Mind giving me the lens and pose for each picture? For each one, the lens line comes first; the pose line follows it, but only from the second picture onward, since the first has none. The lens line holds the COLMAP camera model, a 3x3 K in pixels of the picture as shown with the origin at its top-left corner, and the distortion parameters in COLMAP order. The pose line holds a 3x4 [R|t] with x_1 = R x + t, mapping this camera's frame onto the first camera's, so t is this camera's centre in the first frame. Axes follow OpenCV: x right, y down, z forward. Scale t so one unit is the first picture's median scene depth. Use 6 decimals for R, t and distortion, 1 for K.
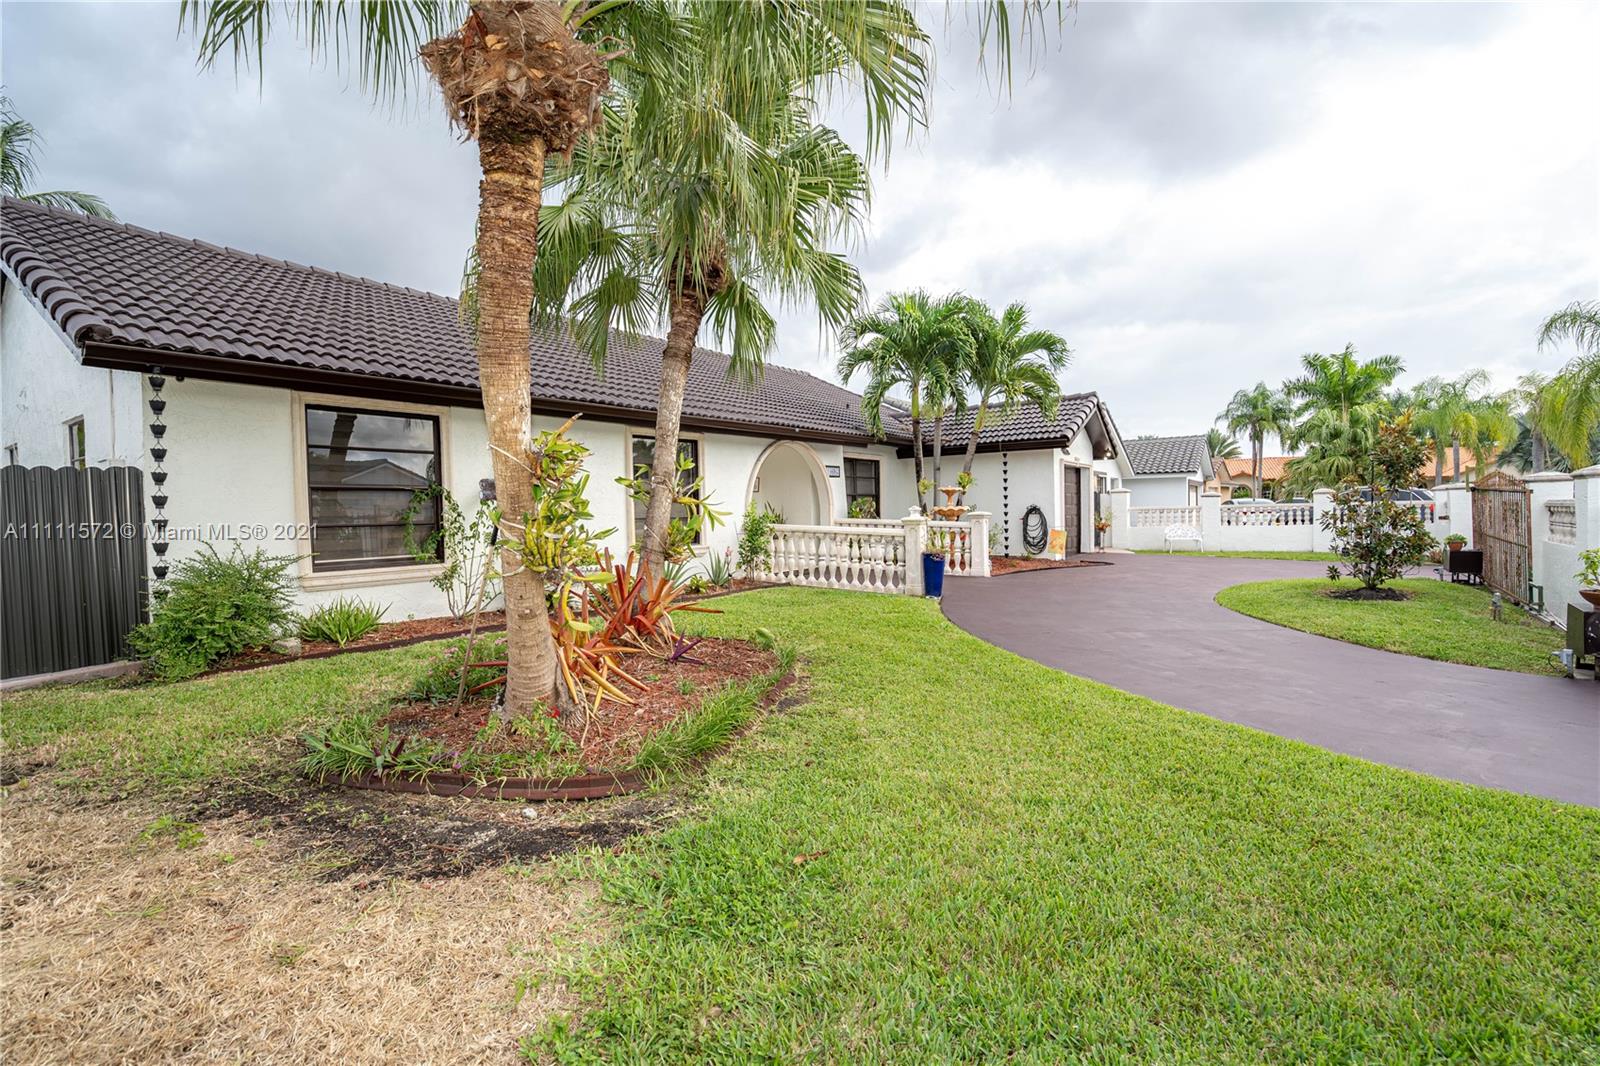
lens RADIAL K [[747.1, 0, 800.0], [0, 747.1, 533.0], [0, 0, 1]] dist [-0.065077, 0.027244]
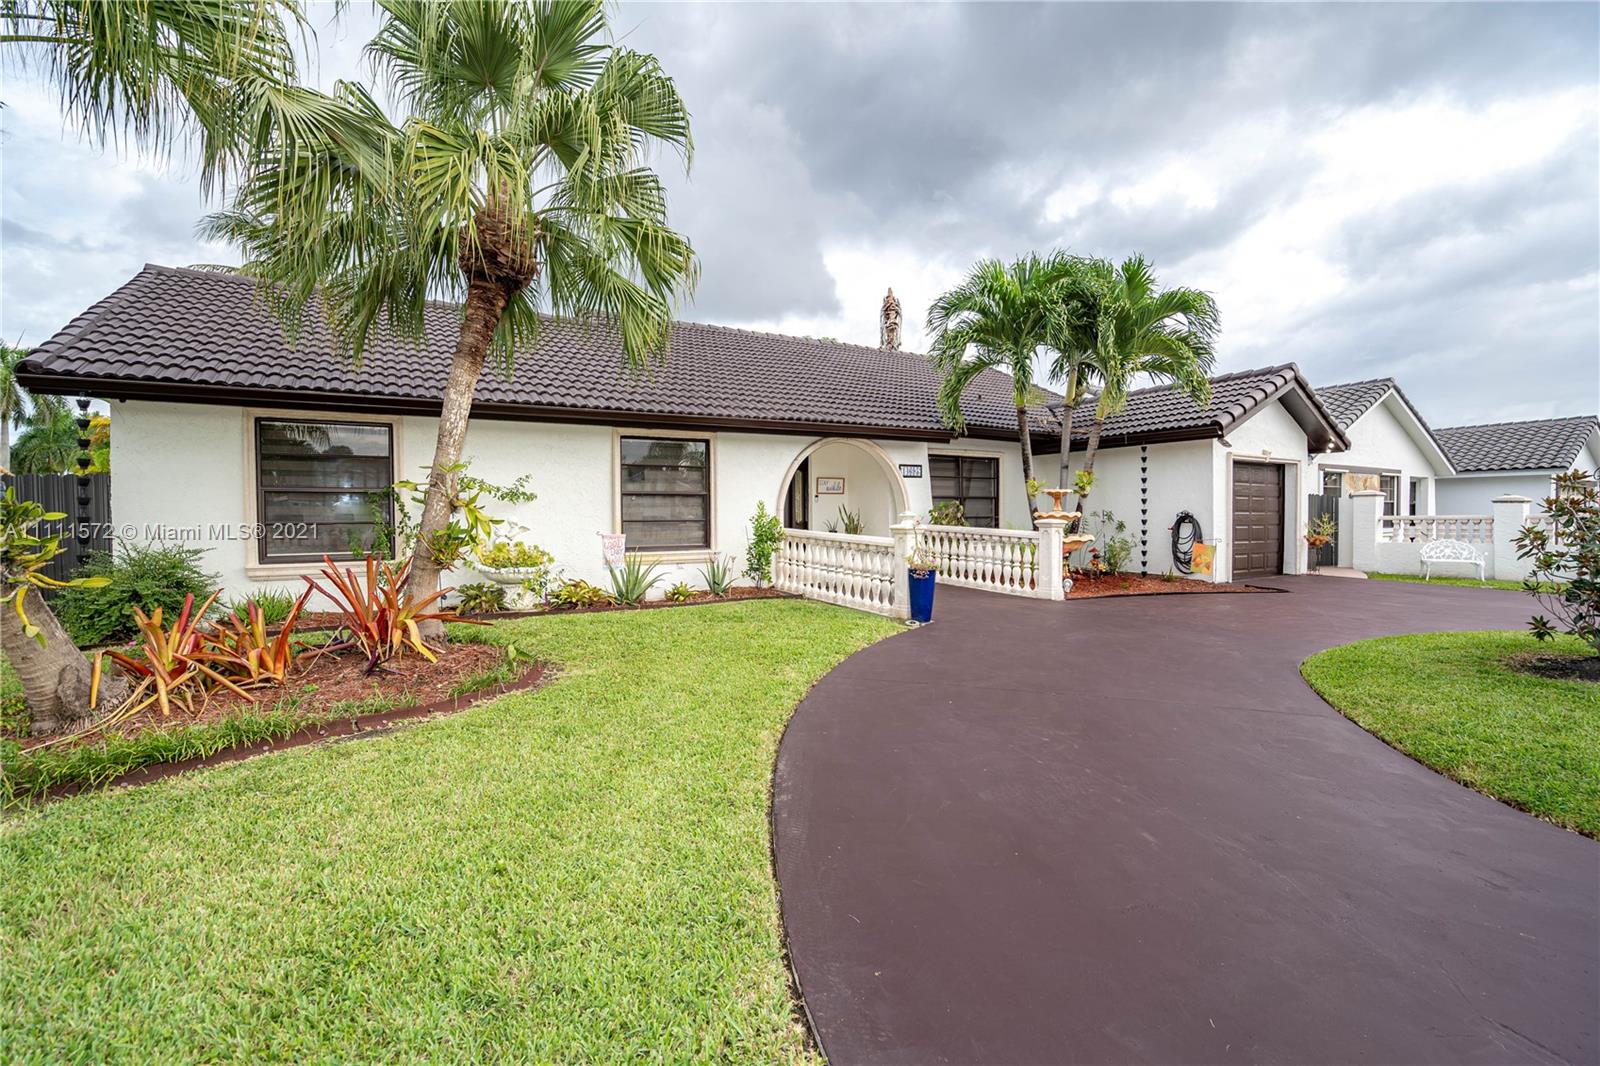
lens RADIAL K [[747.1, 0, 800.0], [0, 747.1, 533.0], [0, 0, 1]] dist [-0.065077, 0.027244]
pose [[0.920808, 0.022137, -0.389387, 0.269320], [-0.022816, 0.999736, 0.002882, -0.008636], [0.389348, 0.006231, 0.921070, 0.136588]]
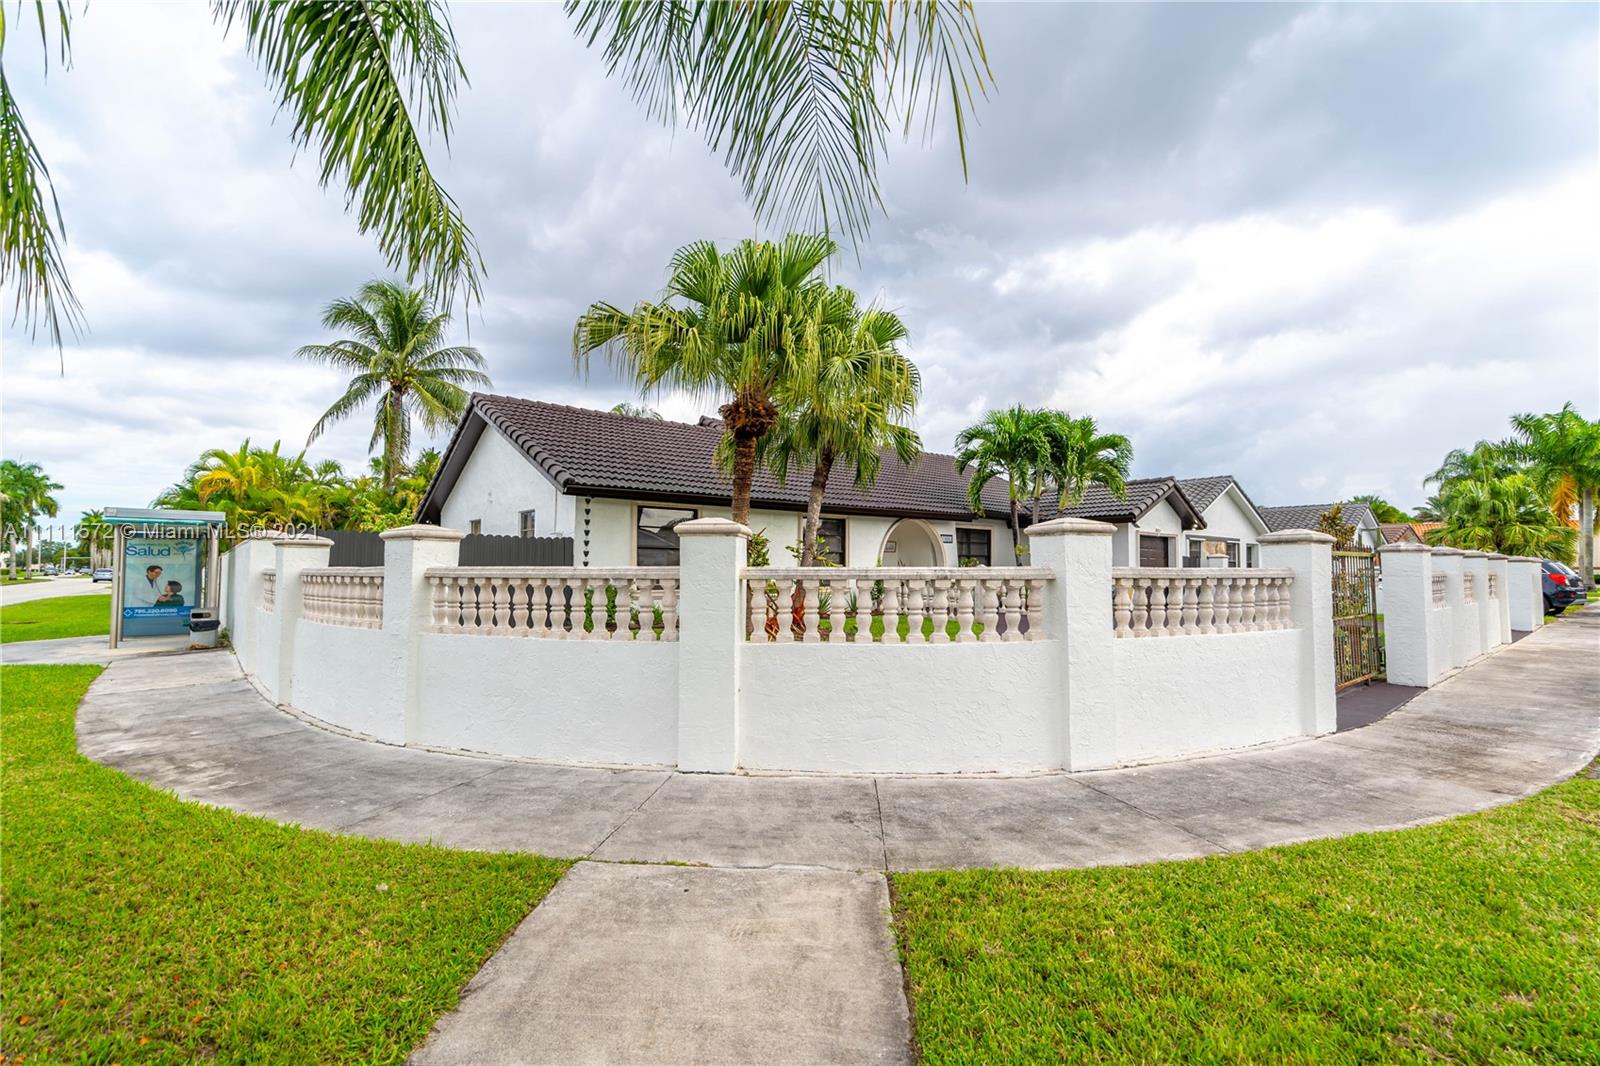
lens RADIAL K [[733.5, 0, 800.0], [0, 733.5, 533.0], [0, 0, 1]] dist [-0.004931, 0.000606]
pose [[0.967370, 0.014690, -0.252940, 0.125852], [-0.033245, 0.997046, -0.069241, 0.010832], [0.251175, 0.075390, 0.965001, -0.393984]]
